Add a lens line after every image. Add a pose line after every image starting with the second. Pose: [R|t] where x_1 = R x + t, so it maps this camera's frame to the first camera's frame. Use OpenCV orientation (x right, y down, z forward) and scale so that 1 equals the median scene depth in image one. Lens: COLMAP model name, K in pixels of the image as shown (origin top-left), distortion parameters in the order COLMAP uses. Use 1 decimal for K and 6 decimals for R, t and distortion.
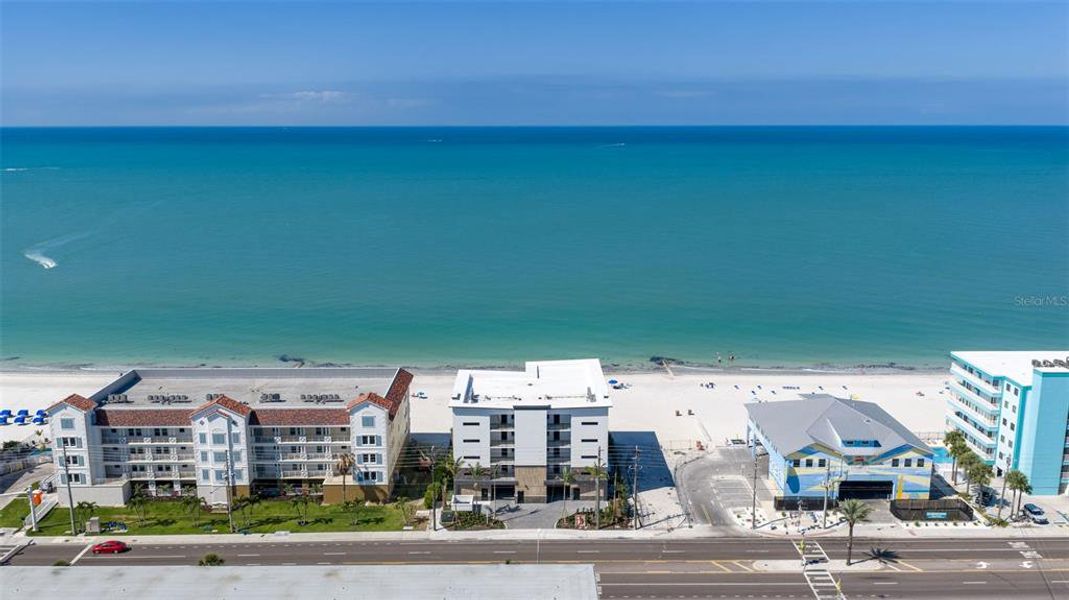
lens RADIAL K [[878.8, 0, 534.5], [0, 878.8, 300.0], [0, 0, 1]] dist [0.015290, -0.005589]
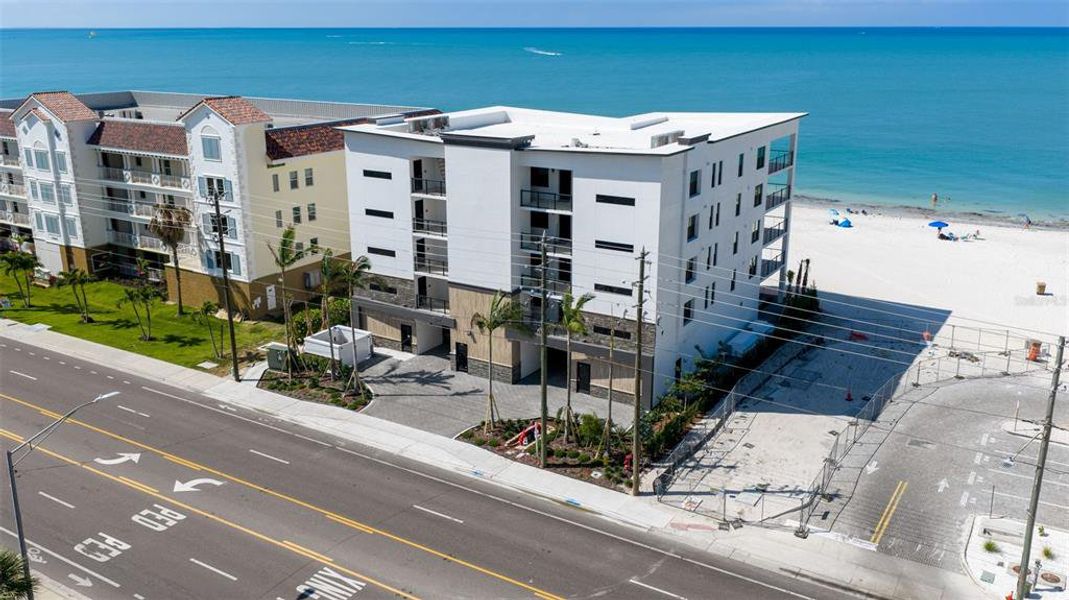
lens RADIAL K [[901.7, 0, 534.5], [0, 901.7, 300.0], [0, 0, 1]] dist [0.034861, -0.067670]
pose [[0.846336, 0.155543, -0.509432, 0.238084], [-0.104361, 0.986299, 0.127763, 0.136875], [0.522325, -0.054966, 0.850973, 0.647082]]
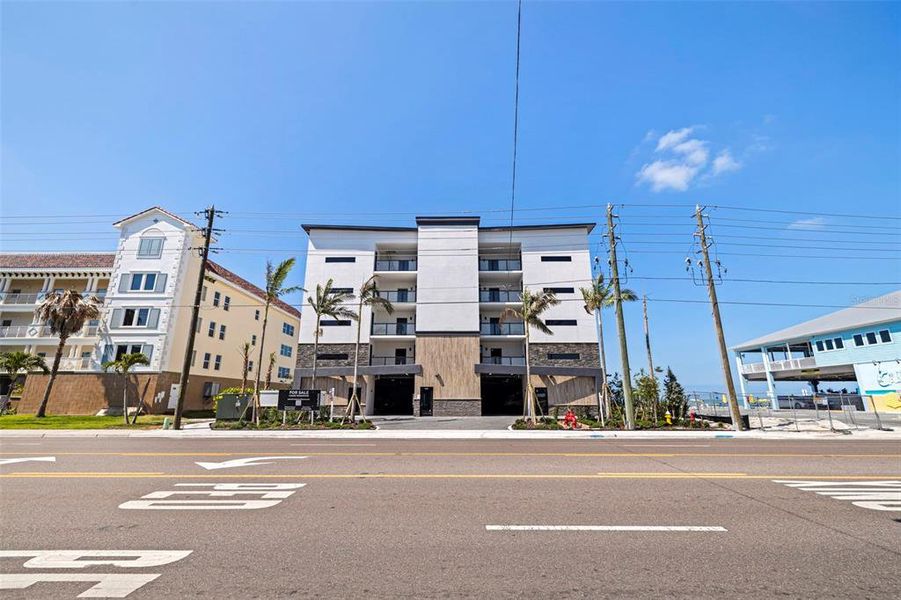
lens RADIAL K [[384.7, 0, 448.2], [0, 384.7, 300.0], [0, 0, 1]] dist [0.007355, 0.000410]
pose [[0.999750, -0.004187, -0.021982, 0.000895], [-0.005876, 0.898752, -0.438418, 0.268567], [0.021592, 0.438437, 0.898502, 0.793829]]
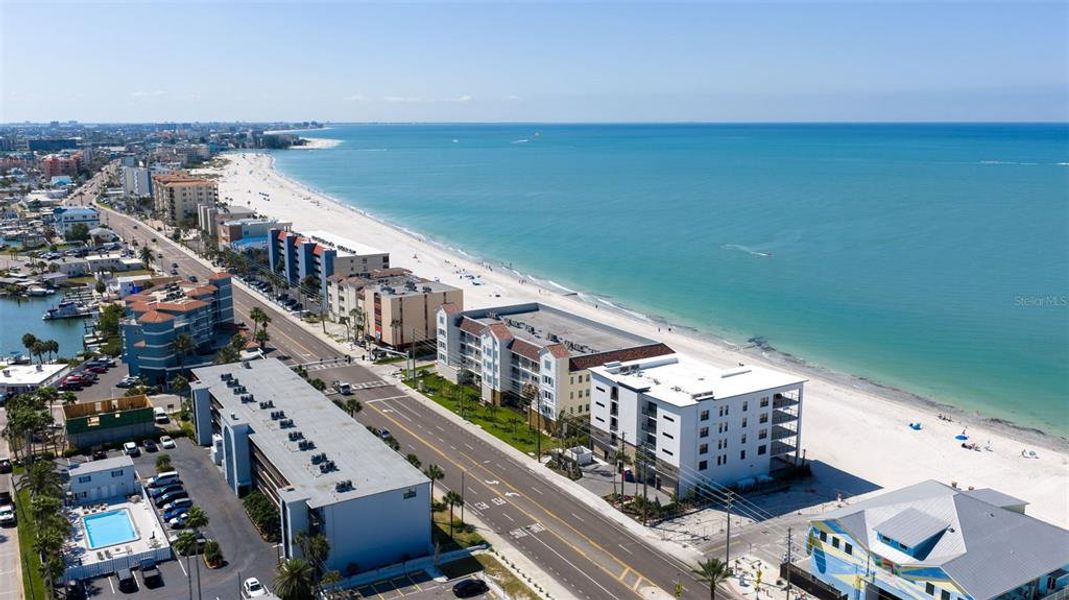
lens RADIAL K [[901.7, 0, 534.5], [0, 901.7, 300.0], [0, 0, 1]] dist [0.034861, -0.067670]
pose [[0.512709, 0.169110, -0.841743, 0.832979], [-0.167748, 0.981246, 0.094960, -0.065766], [0.842016, 0.092514, 0.531461, 0.305882]]
